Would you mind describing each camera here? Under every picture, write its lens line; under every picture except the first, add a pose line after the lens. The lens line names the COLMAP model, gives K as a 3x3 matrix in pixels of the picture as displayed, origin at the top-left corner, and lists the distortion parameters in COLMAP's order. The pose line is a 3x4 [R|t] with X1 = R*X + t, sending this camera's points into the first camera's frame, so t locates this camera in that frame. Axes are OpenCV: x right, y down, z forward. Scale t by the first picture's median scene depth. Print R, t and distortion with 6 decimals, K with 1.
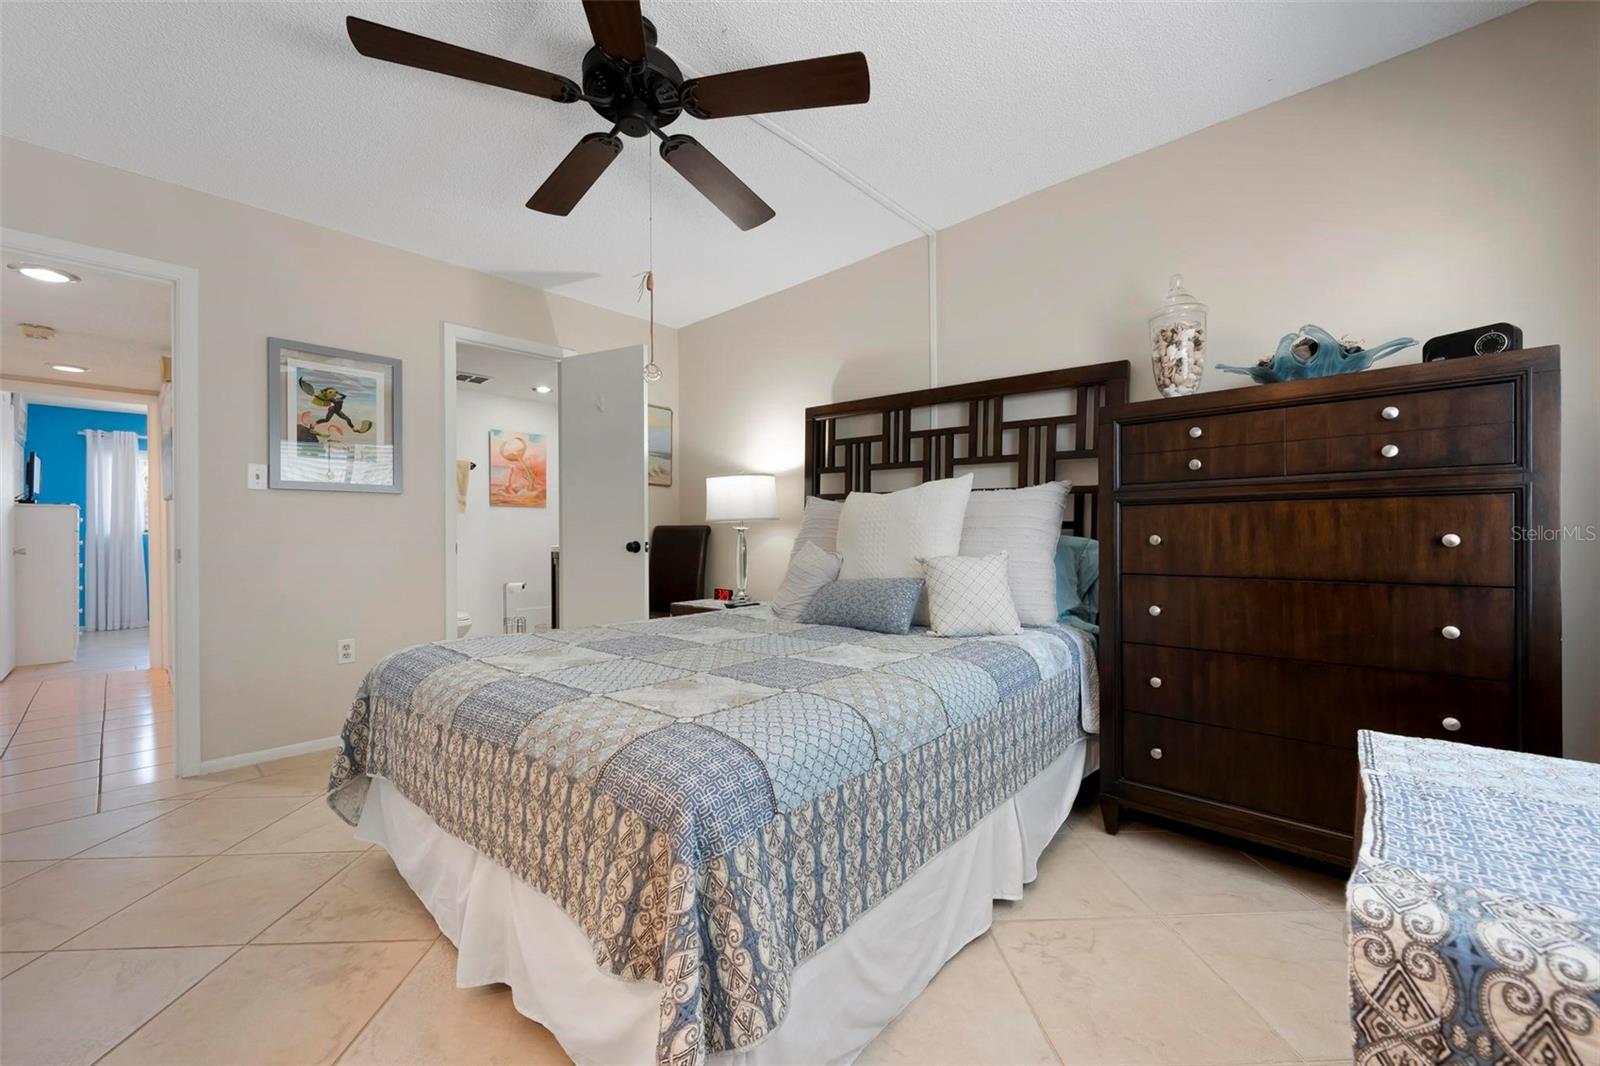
lens RADIAL K [[635.4, 0, 802.6], [0, 635.4, 534.6], [0, 0, 1]] dist [-0.002994, -0.000625]
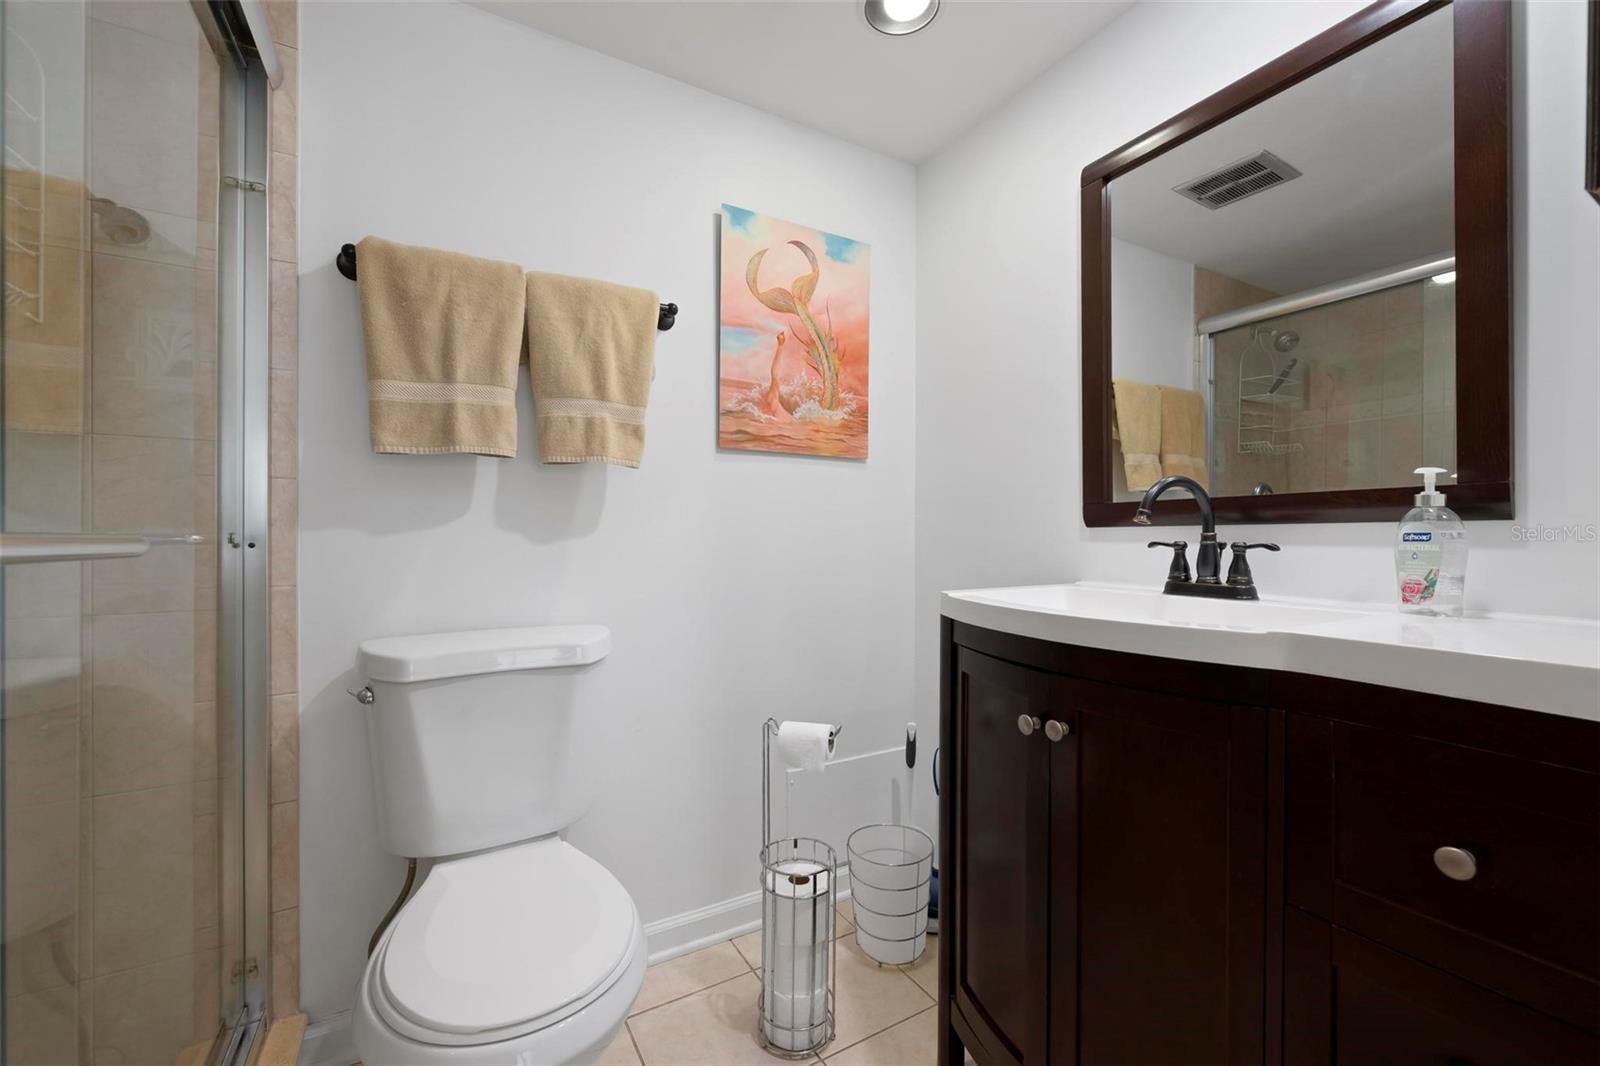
lens RADIAL K [[675.5, 0, 810.4], [0, 675.5, 528.7], [0, 0, 1]] dist [-0.002174, -0.002173]
pose [[0.959753, 0.009024, -0.280702, -0.868719], [-0.009767, 0.999952, -0.001247, -0.016750], [0.280677, 0.003938, 0.959794, 1.701341]]
